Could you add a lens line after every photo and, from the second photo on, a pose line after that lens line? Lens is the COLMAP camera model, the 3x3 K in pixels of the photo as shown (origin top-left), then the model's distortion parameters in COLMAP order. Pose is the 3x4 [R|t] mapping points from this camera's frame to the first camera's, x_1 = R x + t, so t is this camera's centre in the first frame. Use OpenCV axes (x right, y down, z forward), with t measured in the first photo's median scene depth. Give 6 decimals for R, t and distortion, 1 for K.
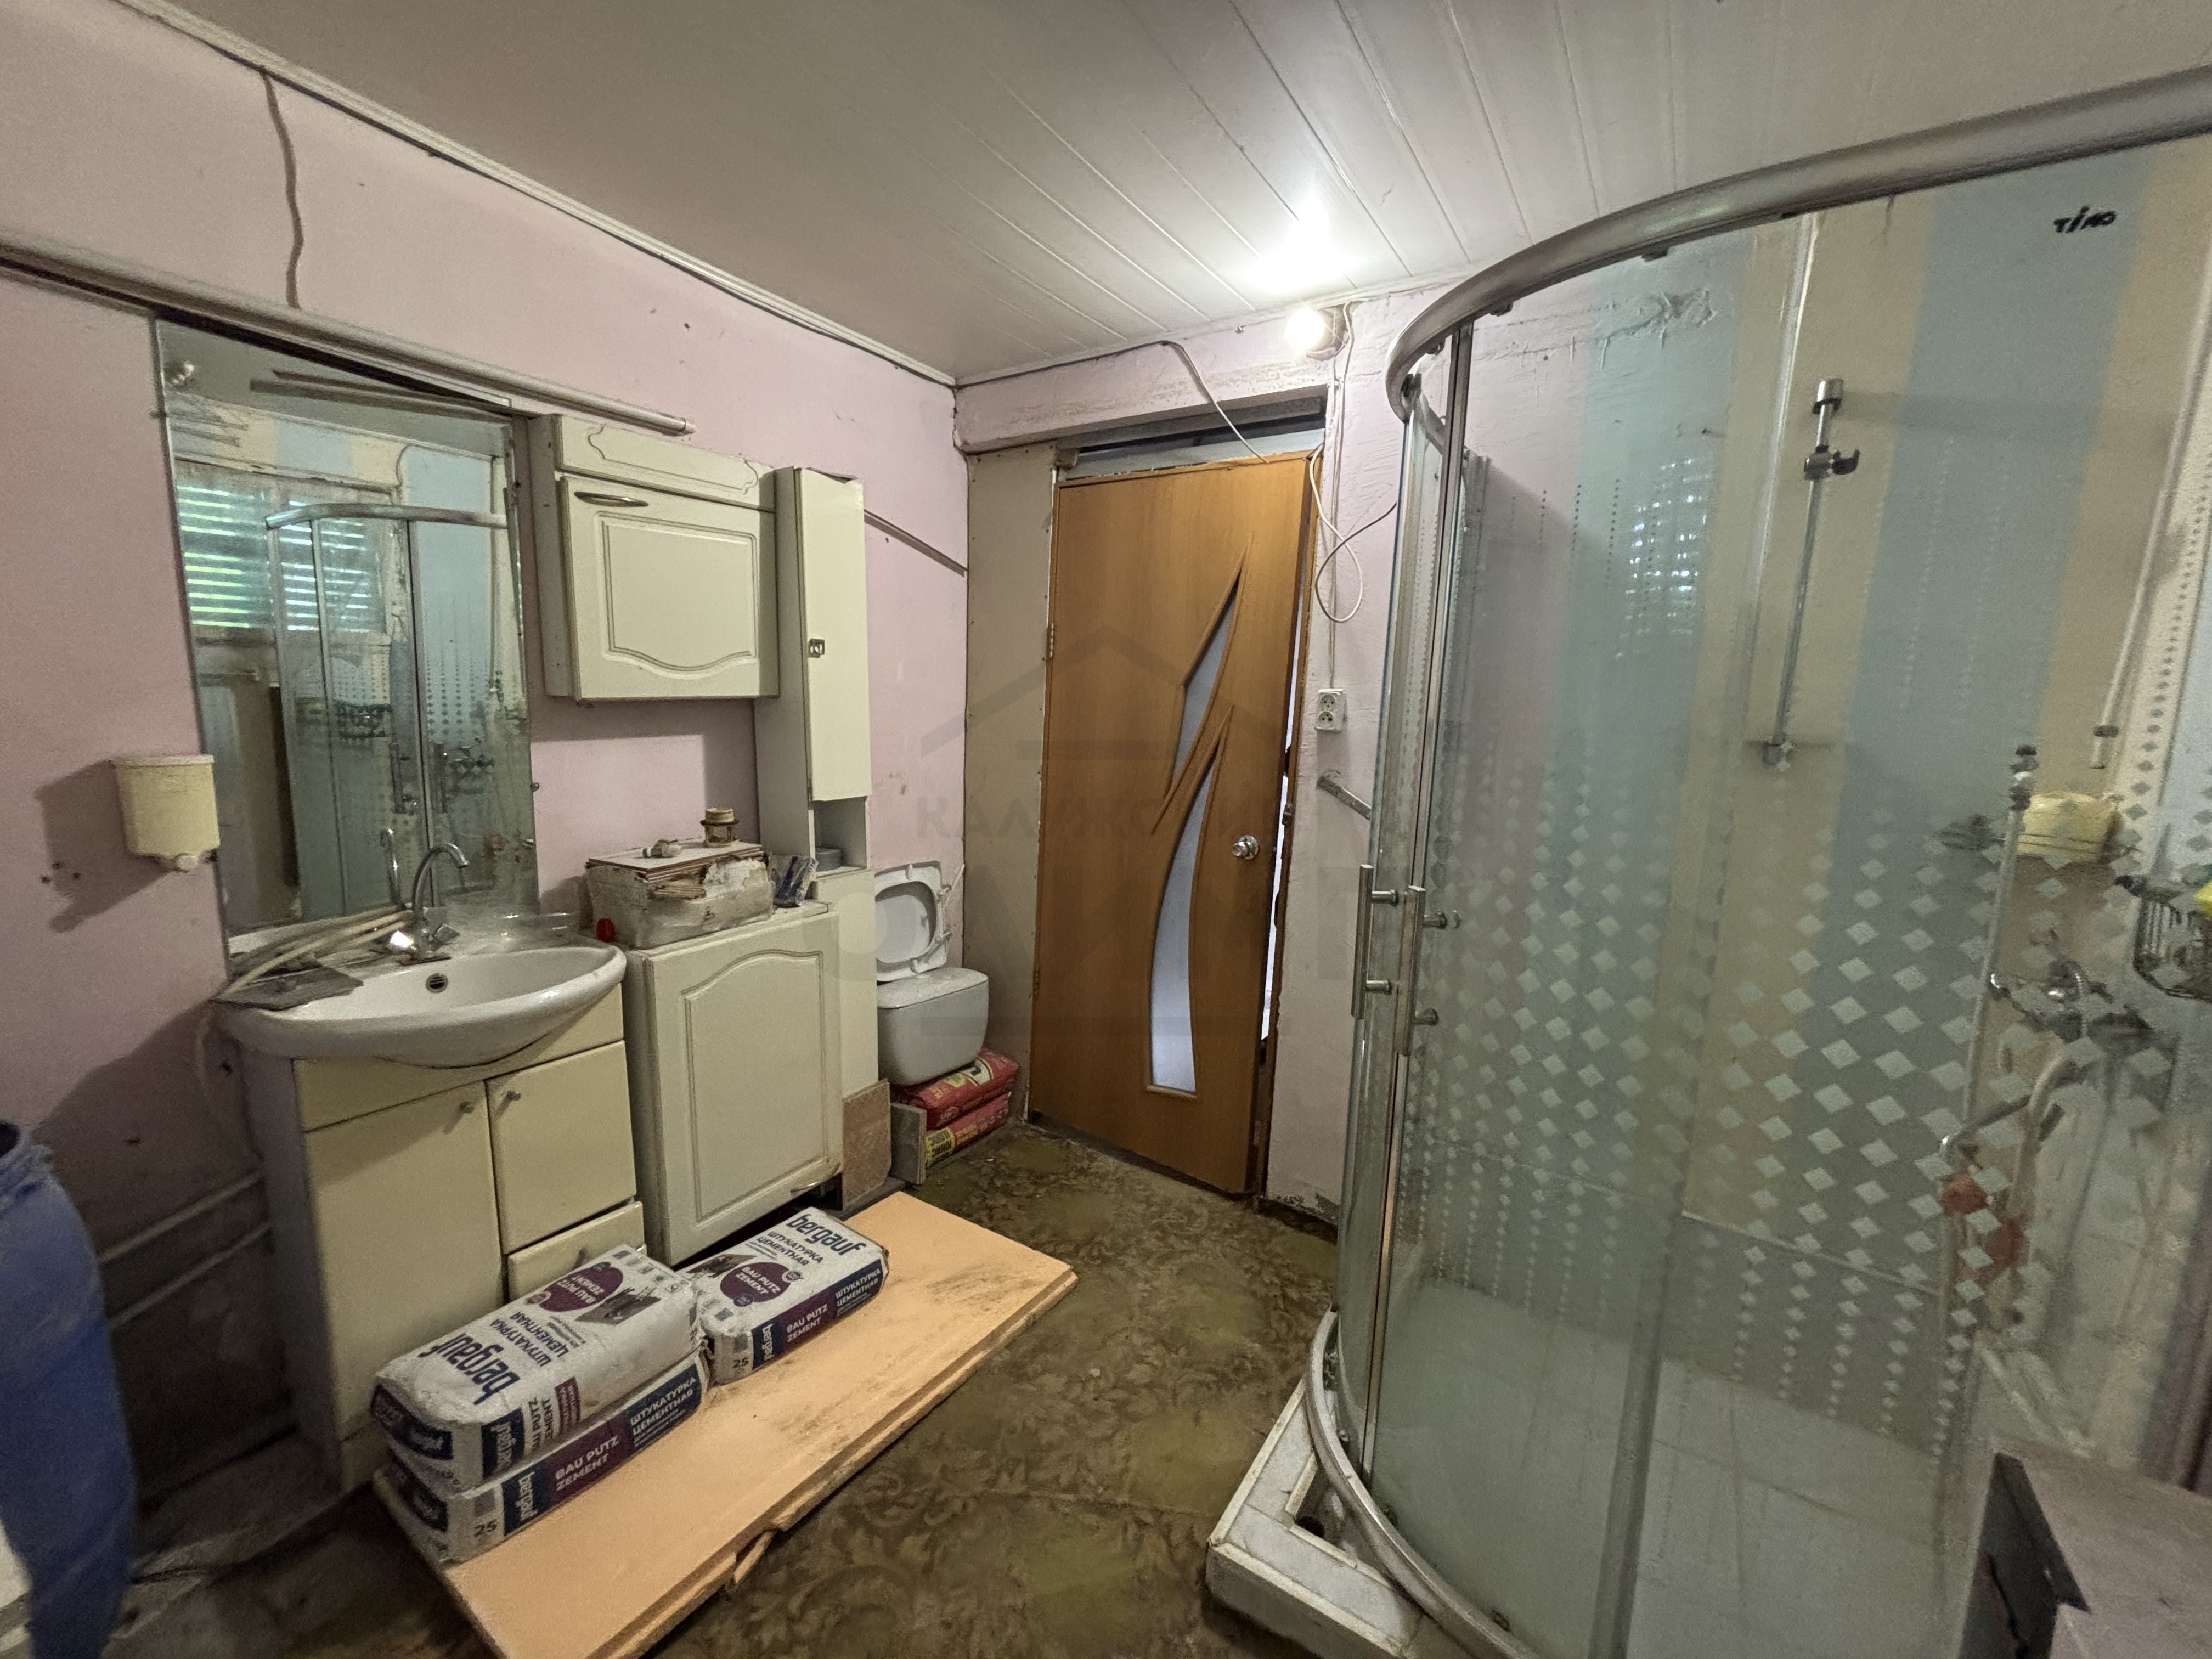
lens RADIAL K [[891.5, 0, 1101.2], [0, 891.5, 829.1], [0, 0, 1]] dist [0.003363, -0.000876]
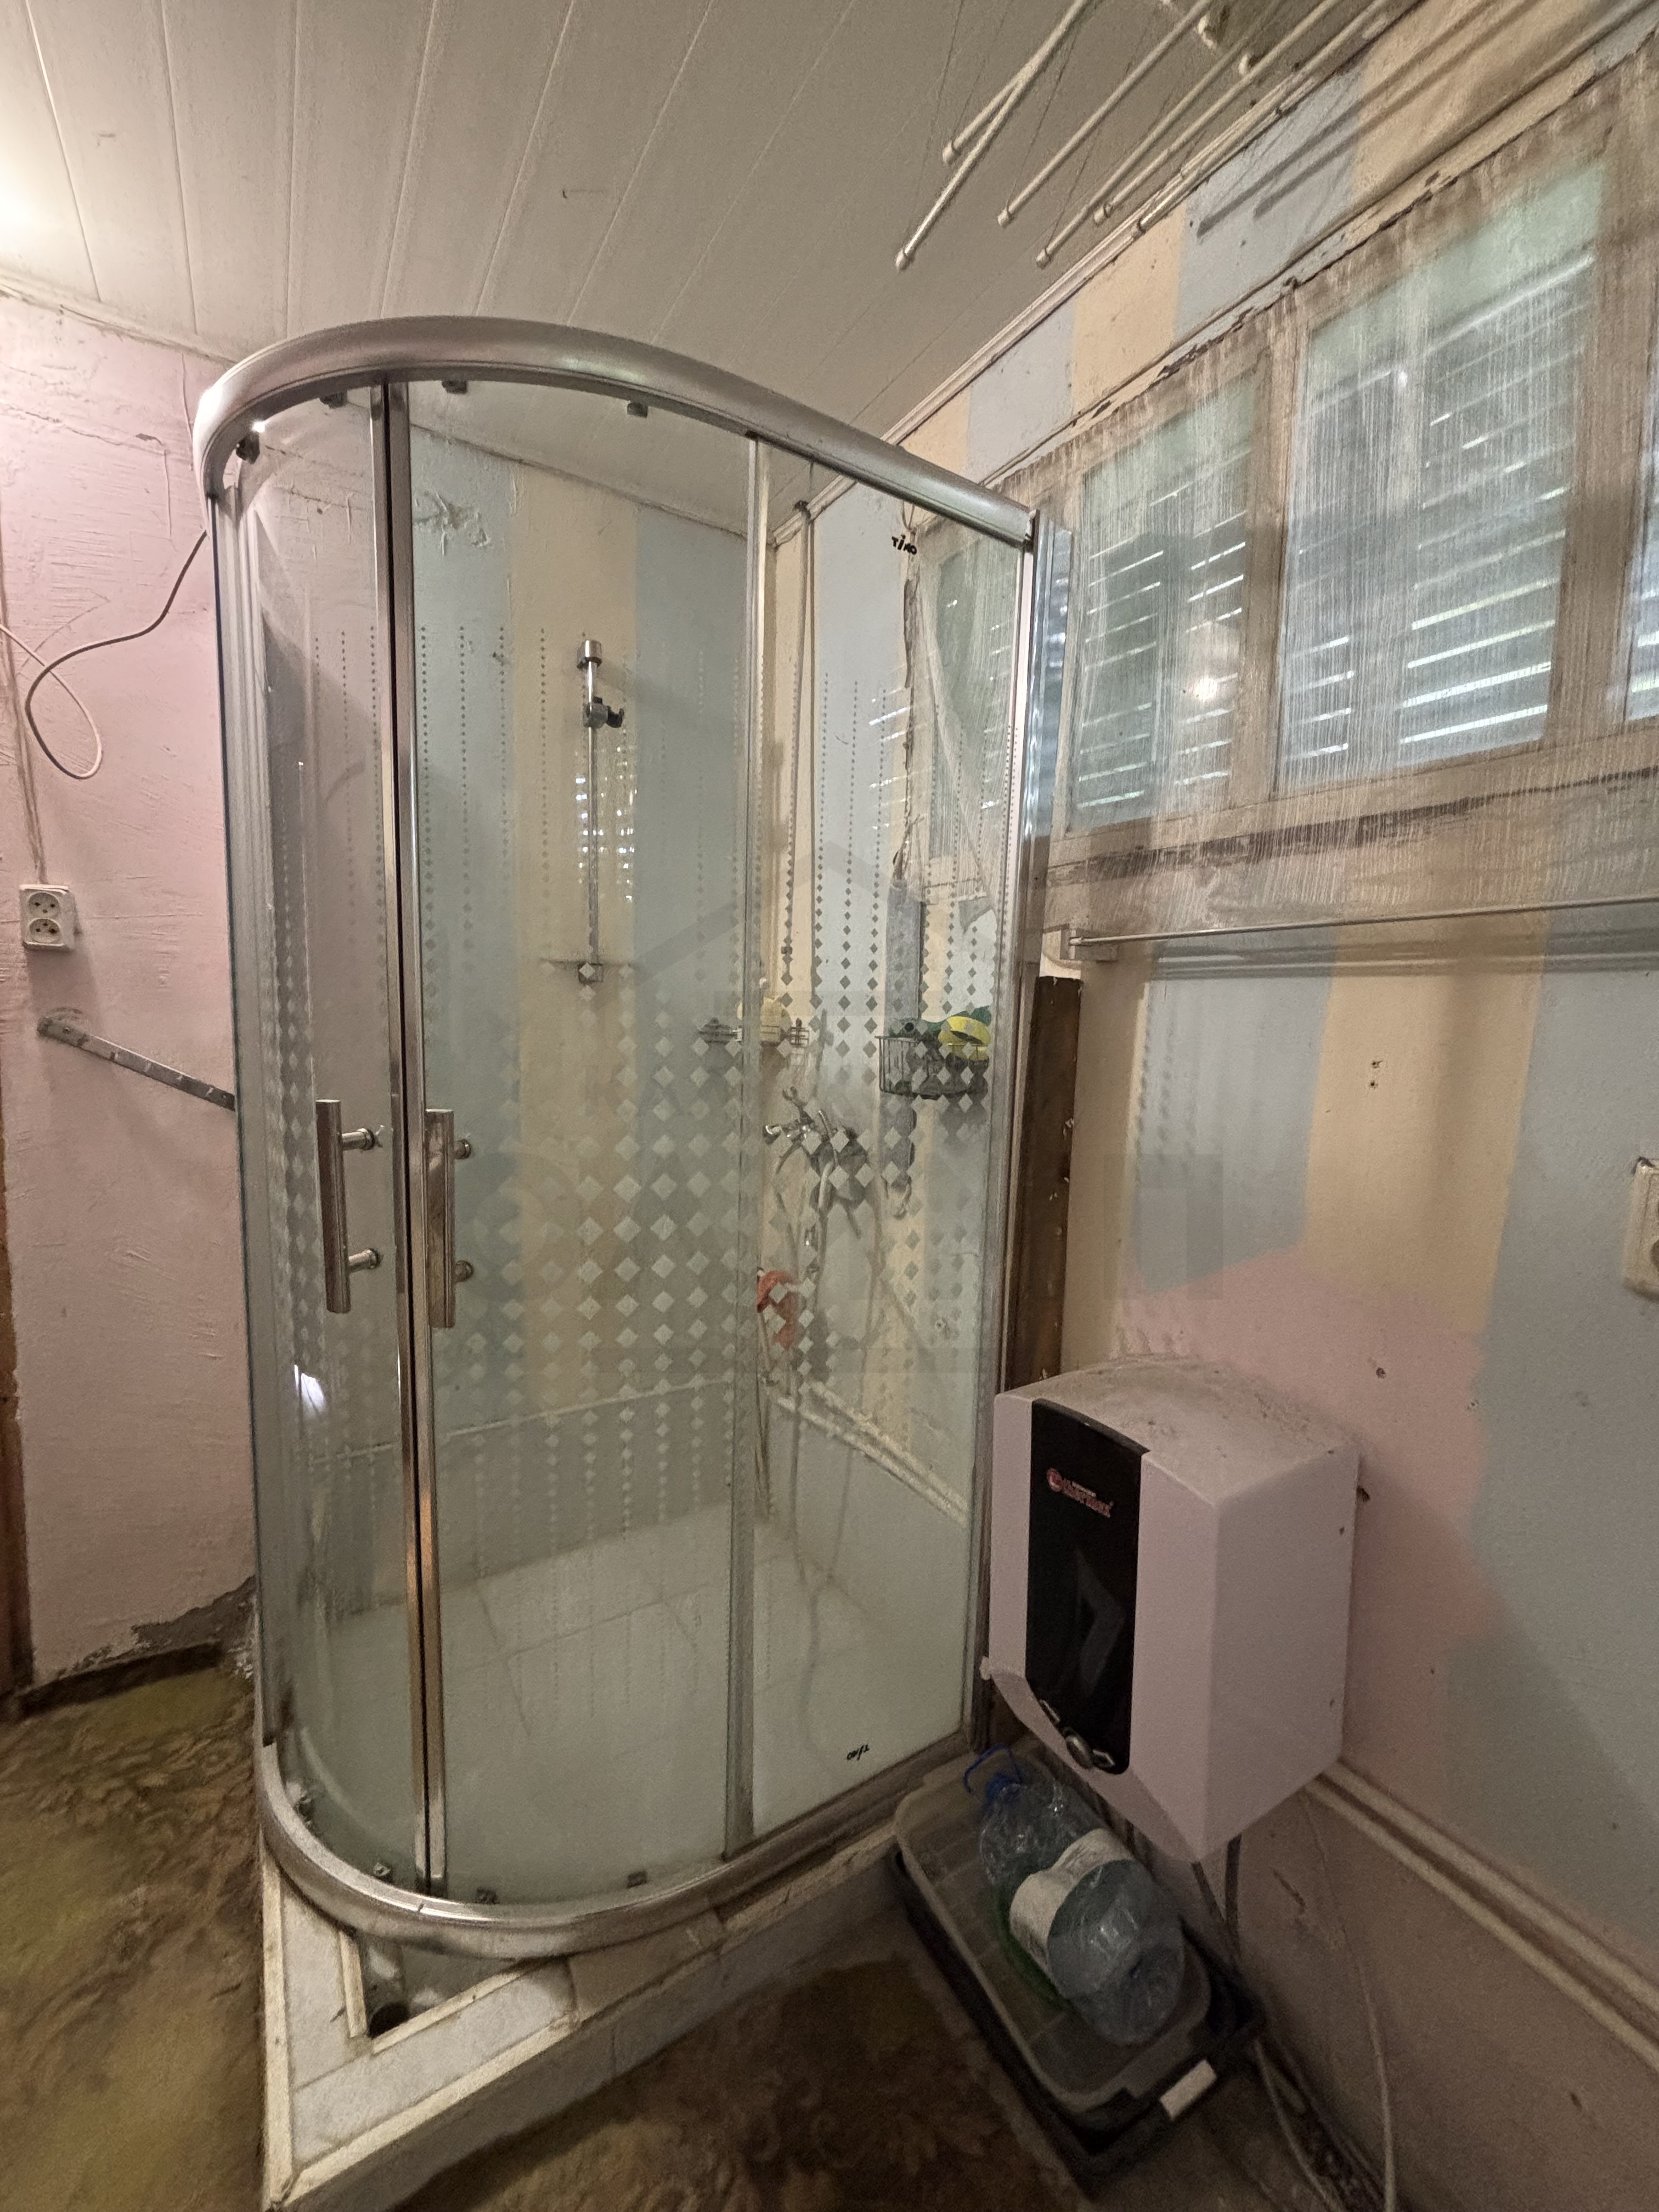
lens RADIAL K [[891.5, 0, 831.3], [0, 891.5, 1105.2], [0, 0, 1]] dist [0.003363, -0.000876]
pose [[0.415574, -0.123439, 0.901144, -0.141573], [0.123472, 0.989233, 0.078565, 0.029422], [-0.901140, 0.078616, 0.426341, 0.248434]]
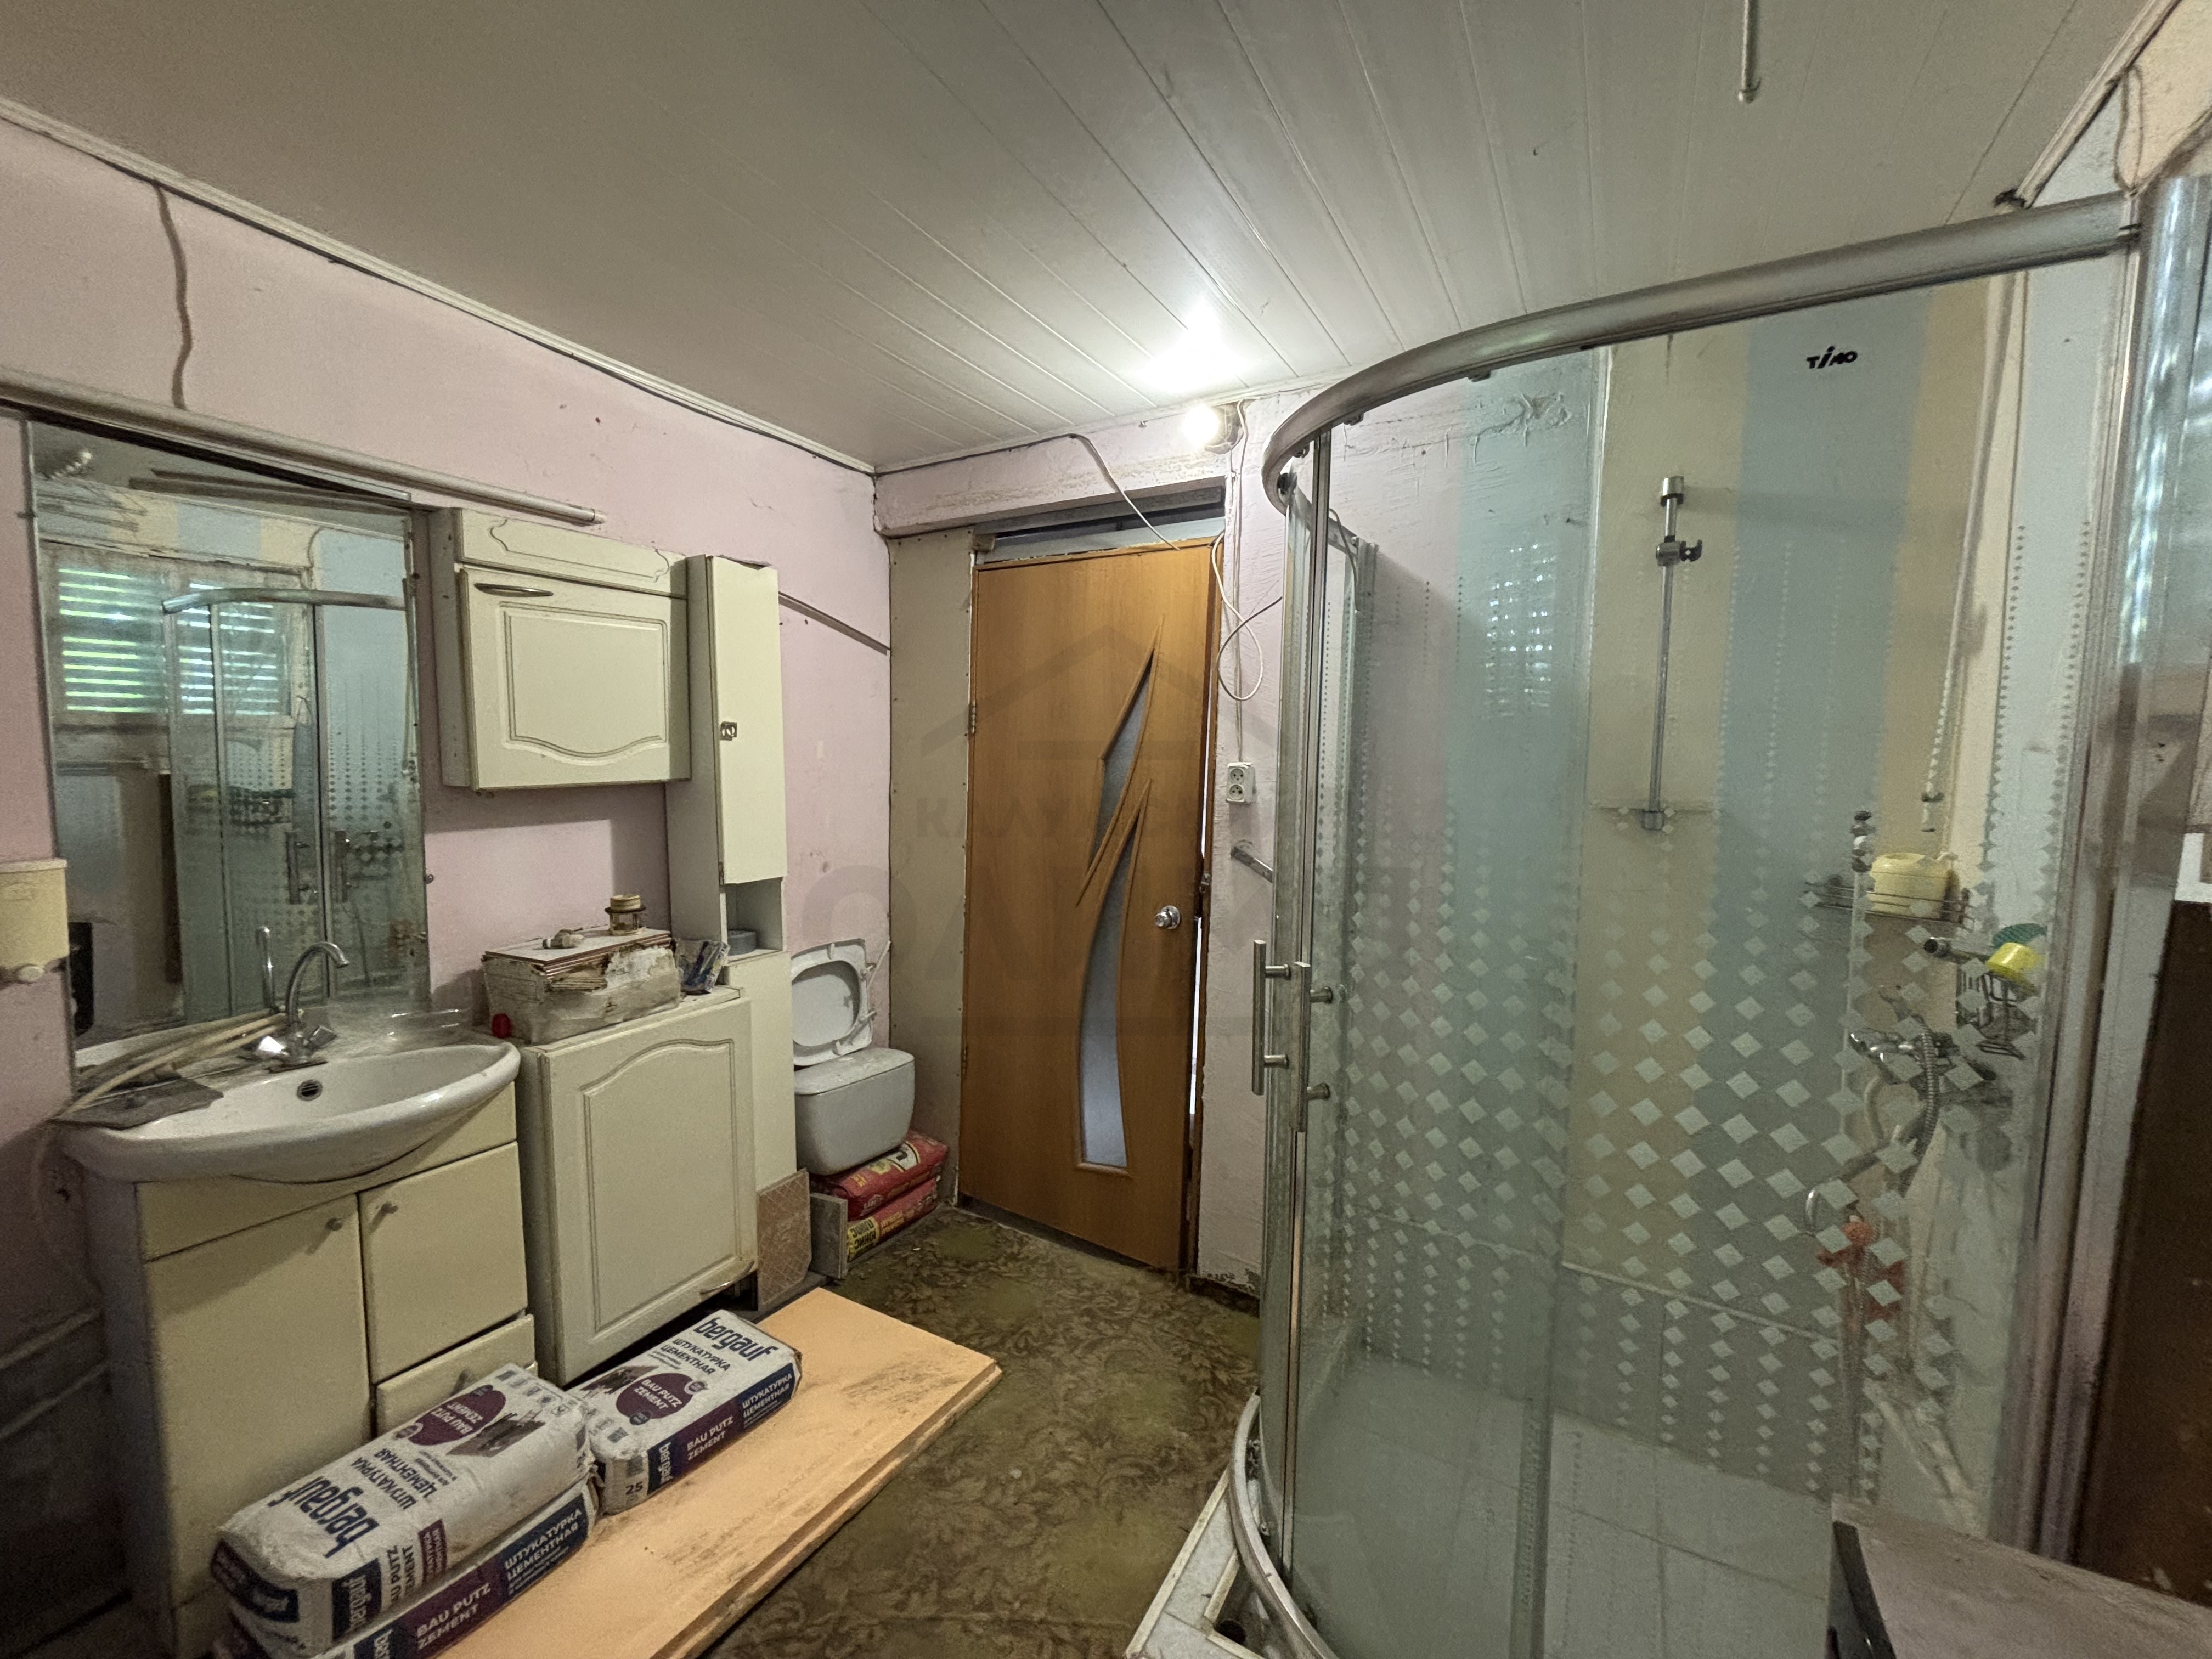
lens RADIAL K [[891.5, 0, 1101.9], [0, 891.5, 829.0], [0, 0, 1]] dist [0.003363, -0.000876]
pose [[0.998242, -0.021585, 0.055198, 0.048647], [0.025408, 0.997257, -0.069524, -0.016068], [-0.053546, 0.070805, 0.996052, -0.011830]]
